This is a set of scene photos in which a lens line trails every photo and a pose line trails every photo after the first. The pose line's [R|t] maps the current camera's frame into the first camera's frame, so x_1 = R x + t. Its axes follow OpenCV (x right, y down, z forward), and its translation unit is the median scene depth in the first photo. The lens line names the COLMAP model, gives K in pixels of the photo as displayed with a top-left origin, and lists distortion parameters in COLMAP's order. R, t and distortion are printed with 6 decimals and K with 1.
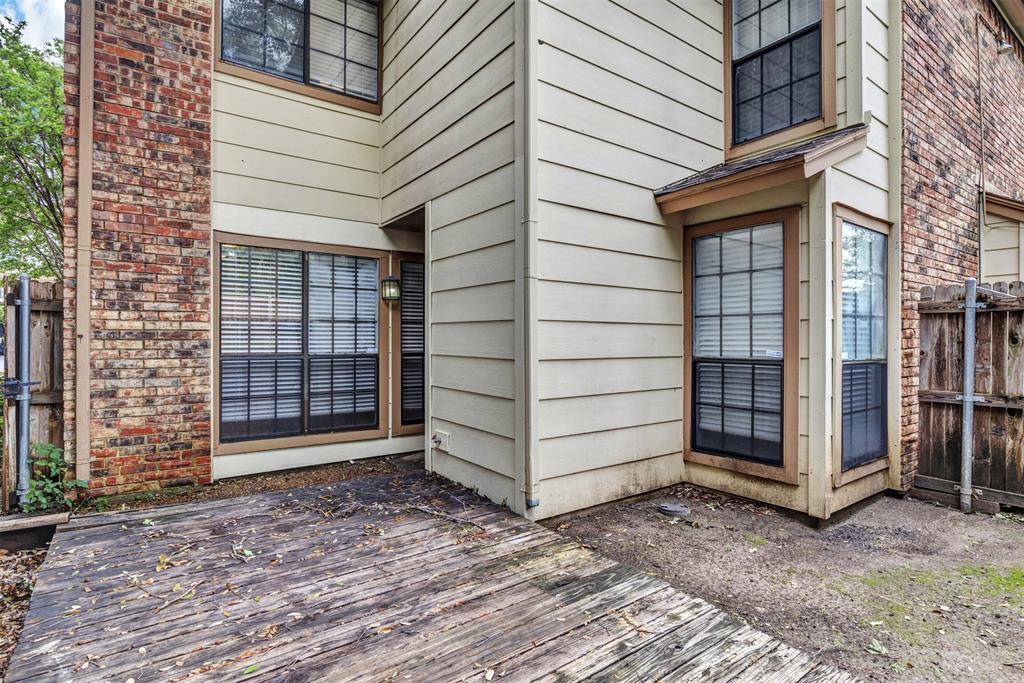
lens RADIAL K [[517.7, 0, 511.4], [0, 517.7, 342.9], [0, 0, 1]] dist [-0.004404, 0.001663]
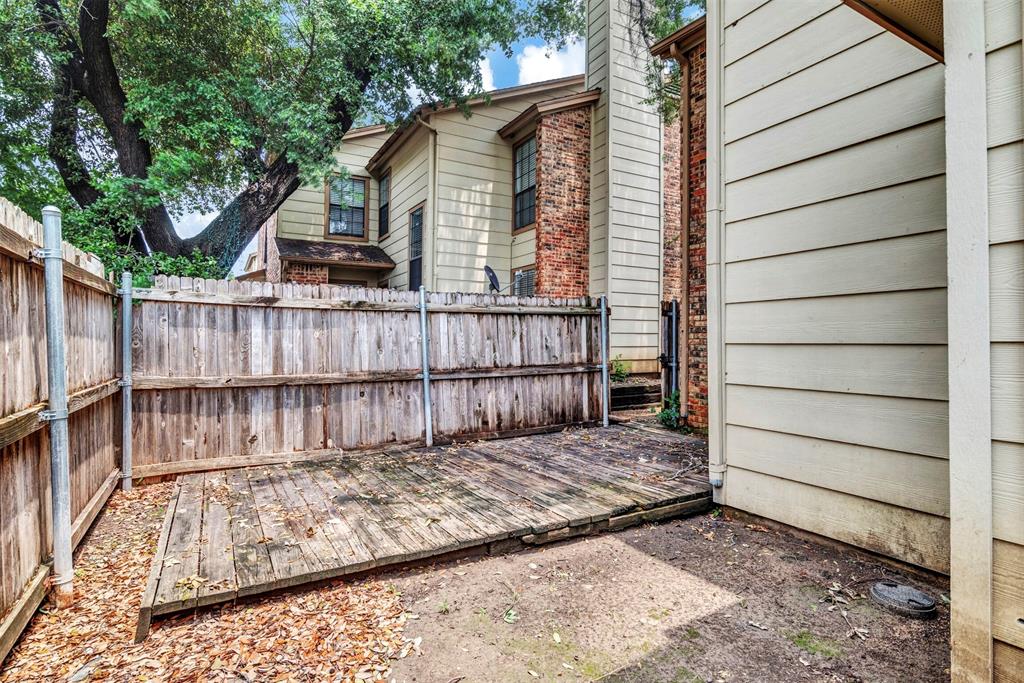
lens RADIAL K [[517.7, 0, 511.2], [0, 517.7, 343.7], [0, 0, 1]] dist [-0.004404, 0.001663]
pose [[-0.116329, -0.001181, -0.993210, 1.255886], [-0.003830, 0.999992, -0.000741, 0.042430], [0.993203, 0.003718, -0.116333, 0.817118]]
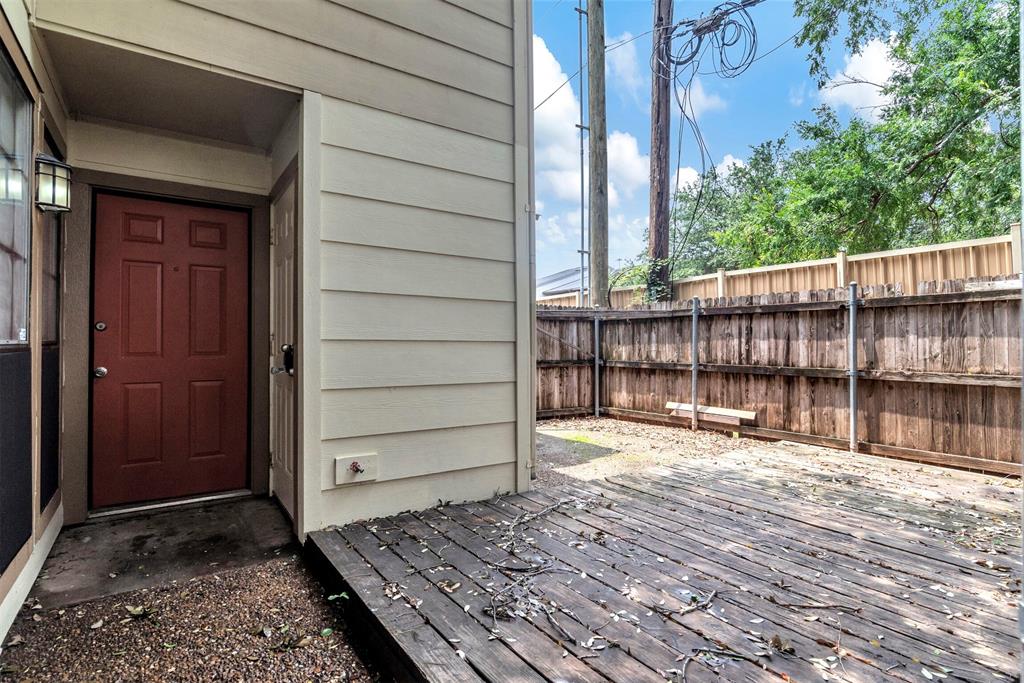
lens RADIAL K [[517.7, 0, 512.2], [0, 517.7, 338.6], [0, 0, 1]] dist [-0.004404, 0.001663]
pose [[0.024910, 0.000907, 0.999689, -1.178056], [-0.001087, 0.999999, -0.000880, 0.029554], [-0.999689, -0.001064, 0.024911, 1.156750]]
